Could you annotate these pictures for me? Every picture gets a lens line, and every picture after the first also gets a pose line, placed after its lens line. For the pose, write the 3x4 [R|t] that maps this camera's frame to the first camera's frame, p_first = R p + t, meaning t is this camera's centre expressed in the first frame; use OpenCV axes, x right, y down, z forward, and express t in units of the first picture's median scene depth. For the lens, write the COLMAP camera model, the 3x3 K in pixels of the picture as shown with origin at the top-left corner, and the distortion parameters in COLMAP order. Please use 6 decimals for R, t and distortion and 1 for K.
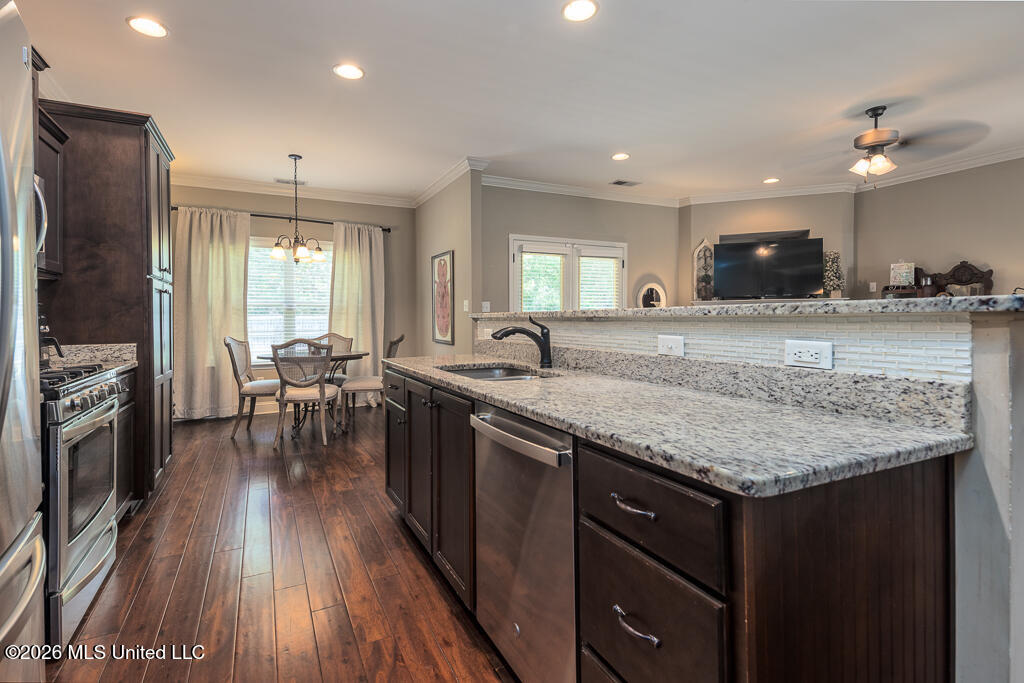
lens RADIAL K [[486.3, 0, 513.1], [0, 486.3, 320.2], [0, 0, 1]] dist [0.034736, -0.000192]
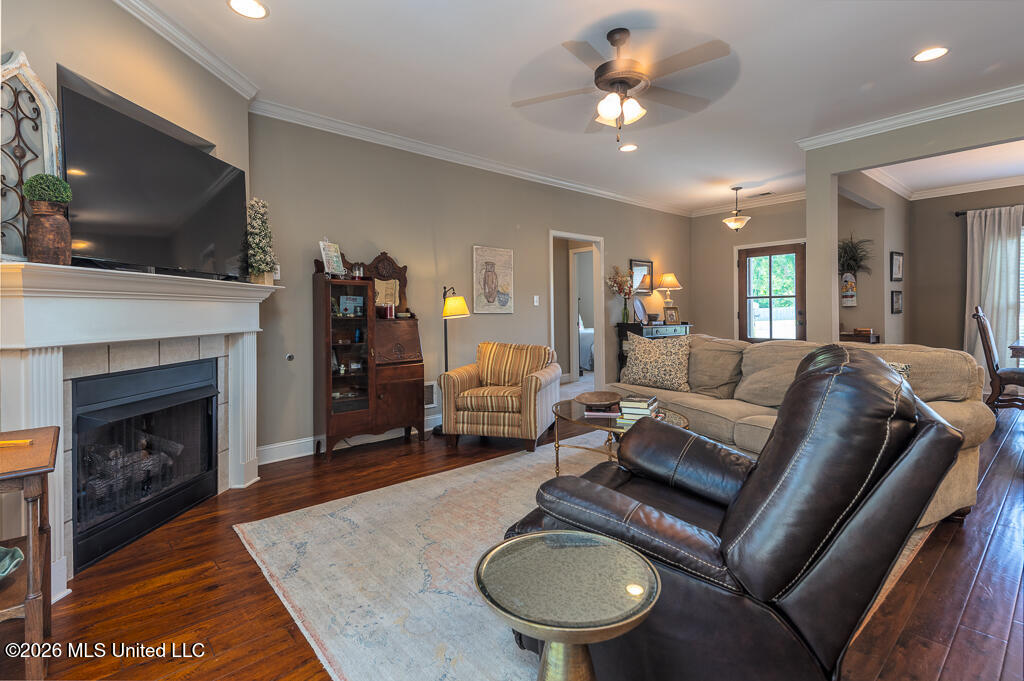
lens RADIAL K [[481.2, 0, 495.5], [0, 481.2, 314.3], [0, 0, 1]] dist [0.032844, -0.014124]
pose [[-0.233844, 0.008141, 0.972240, 0.054046], [0.020839, 0.999777, -0.003359, -0.005934], [-0.972051, 0.019475, -0.233962, 0.911227]]
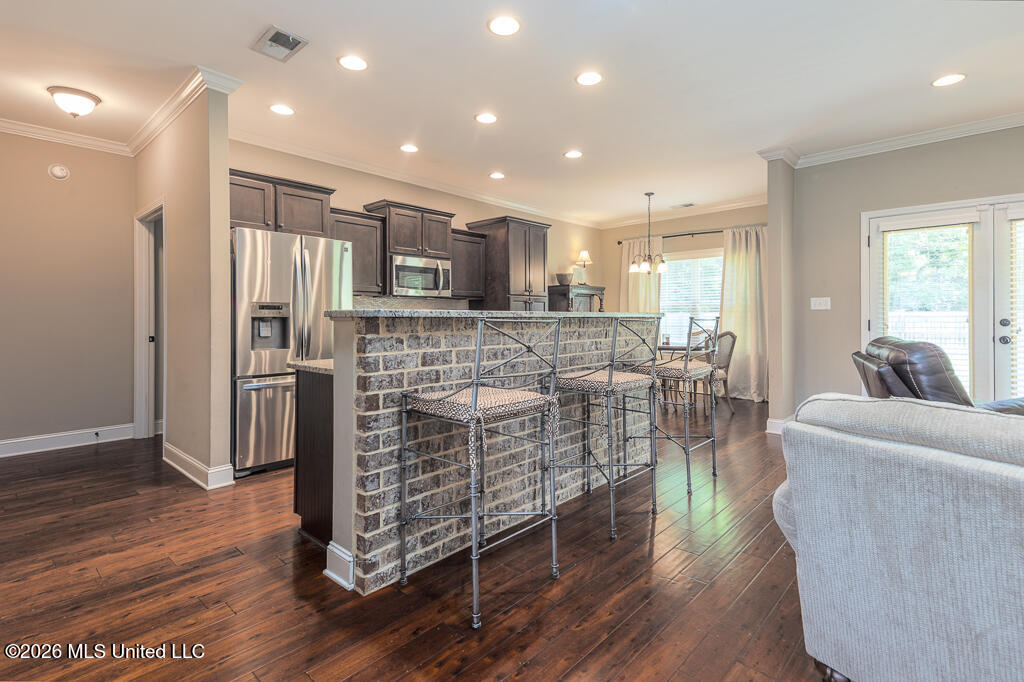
lens RADIAL K [[490.4, 0, 508.0], [0, 490.4, 316.9], [0, 0, 1]] dist [0.044816, -0.015292]
pose [[0.347500, 0.005702, -0.937663, 0.561527], [-0.004368, 0.999981, 0.004462, -0.004899], [0.937670, 0.002545, 0.347518, 0.154105]]
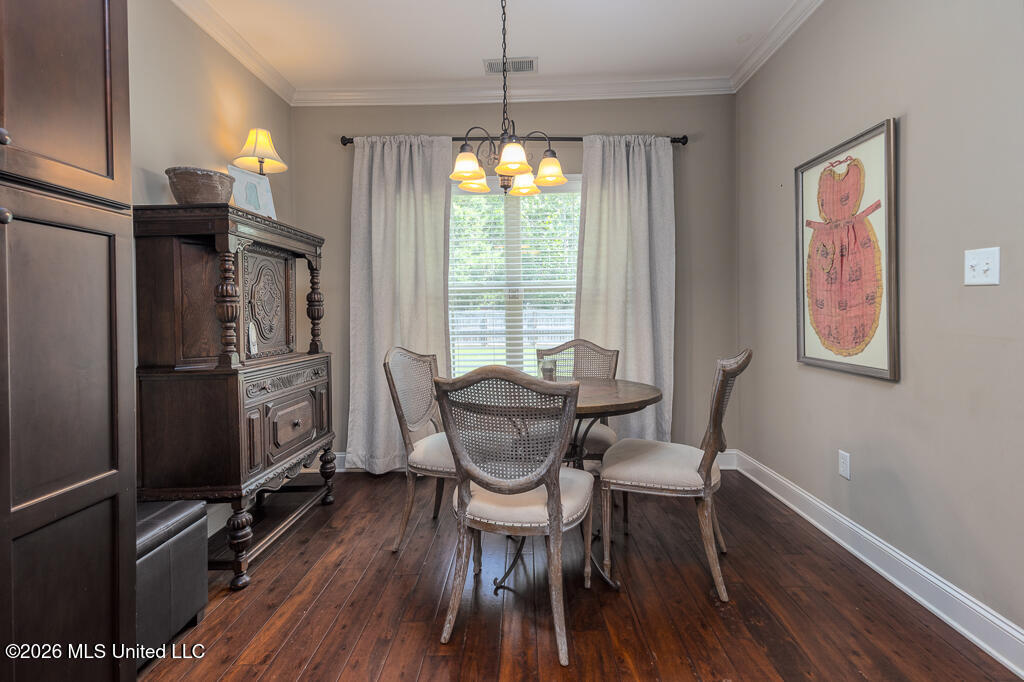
lens RADIAL K [[493.4, 0, 514.3], [0, 493.4, 314.8], [0, 0, 1]] dist [0.046013, -0.016407]
pose [[0.880601, -0.003234, -0.473847, -0.183889], [0.004396, 0.999989, 0.001344, -0.001603], [0.473838, -0.003267, 0.880606, 0.505620]]
